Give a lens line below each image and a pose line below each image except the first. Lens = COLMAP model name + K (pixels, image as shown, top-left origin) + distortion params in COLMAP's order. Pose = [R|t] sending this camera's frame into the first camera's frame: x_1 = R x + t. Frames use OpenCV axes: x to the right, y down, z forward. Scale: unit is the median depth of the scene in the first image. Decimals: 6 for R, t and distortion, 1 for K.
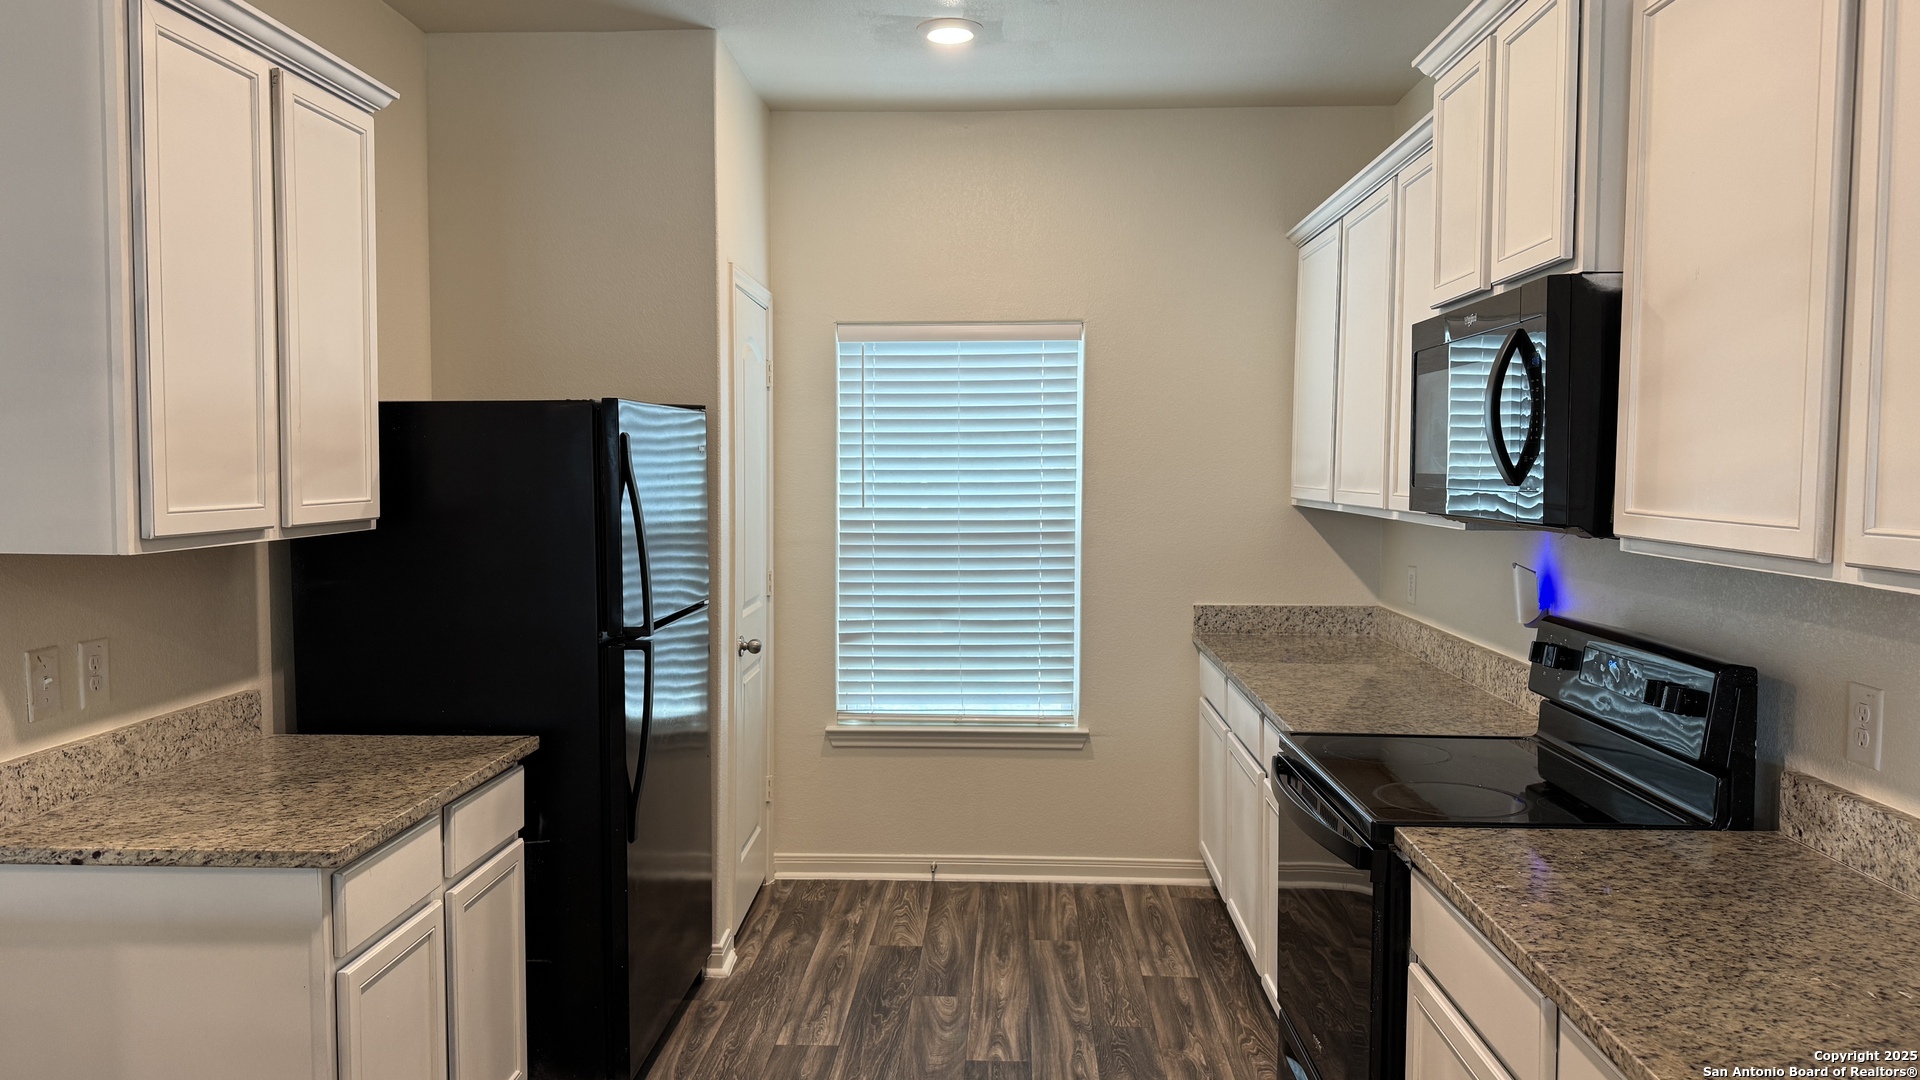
lens RADIAL K [[1311.2, 0, 961.7], [0, 1311.2, 525.8], [0, 0, 1]] dist [0.031244, -0.021280]
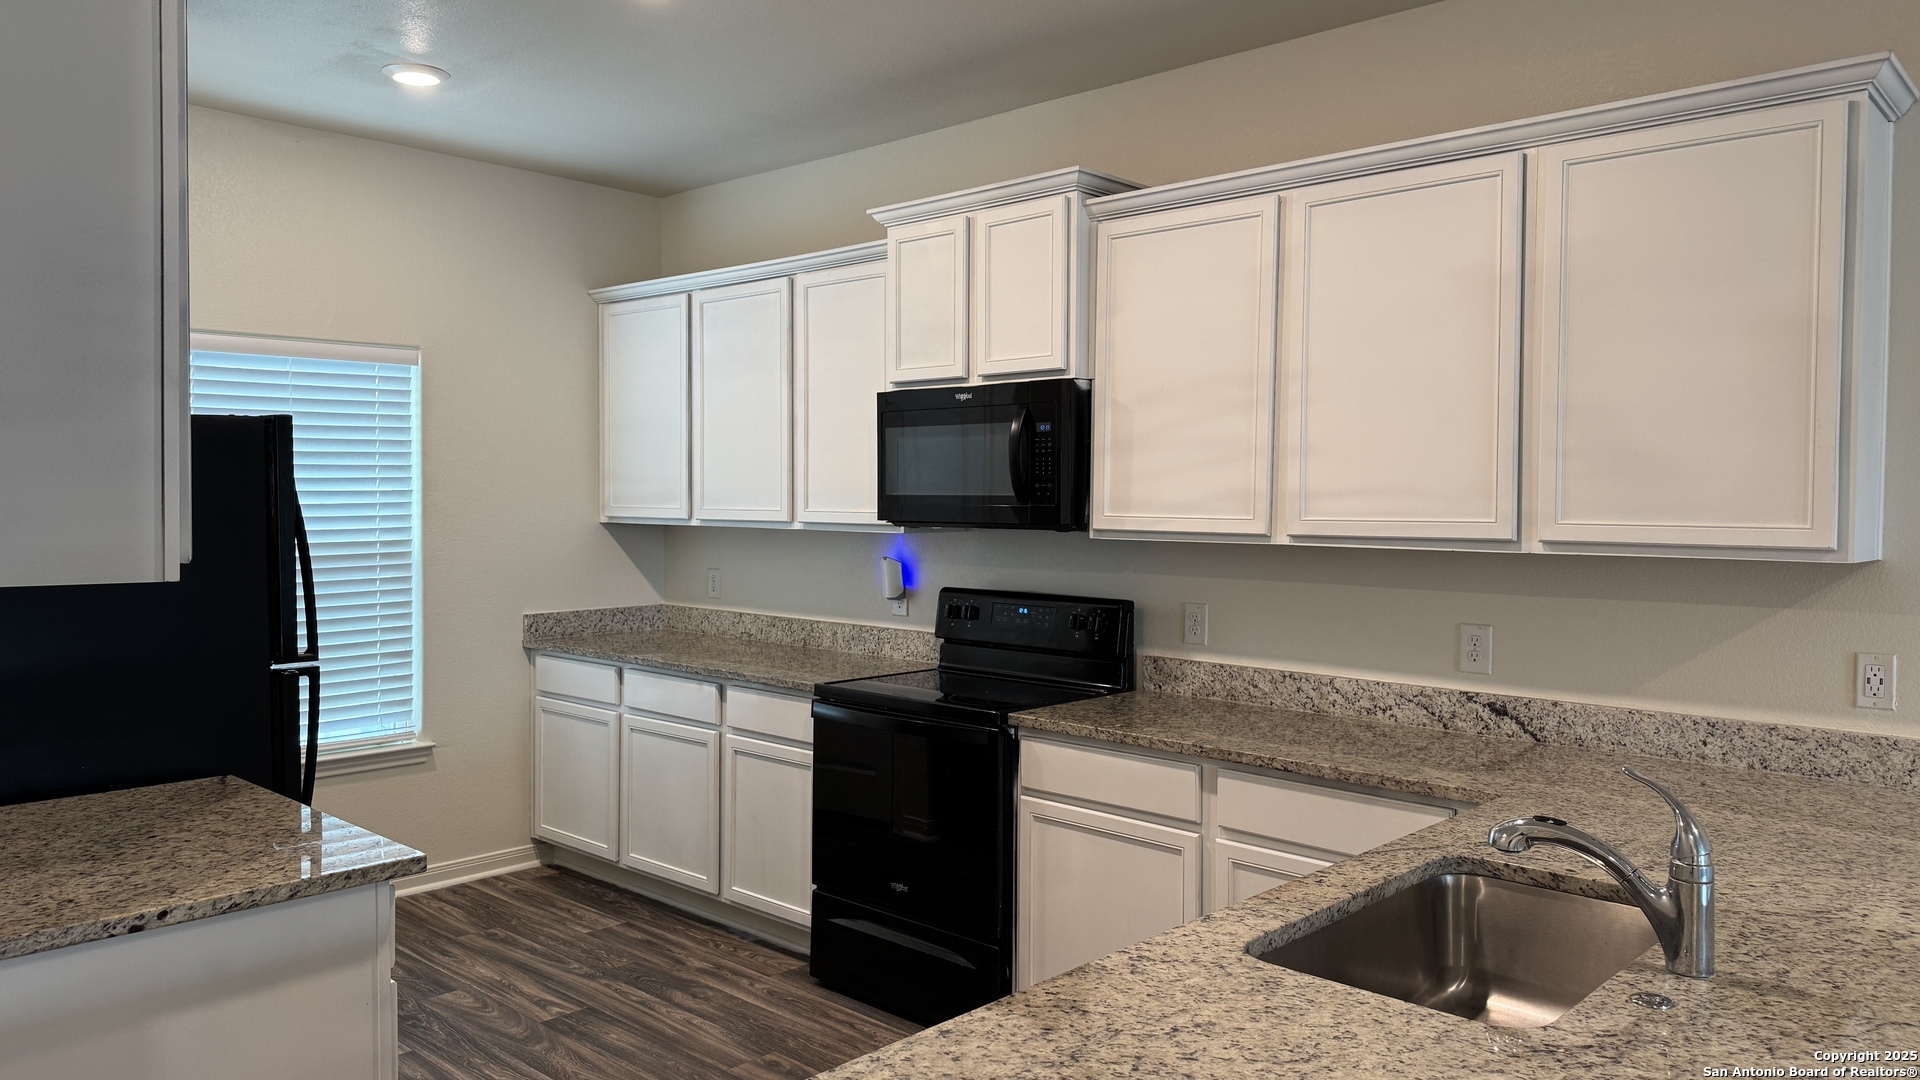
lens RADIAL K [[1311.2, 0, 969.4], [0, 1311.2, 548.2], [0, 0, 1]] dist [0.031244, -0.021280]
pose [[0.651070, -0.030245, 0.758415, -0.528462], [0.030272, 0.999445, 0.013870, 0.001338], [-0.758414, 0.013928, 0.651625, -0.004889]]
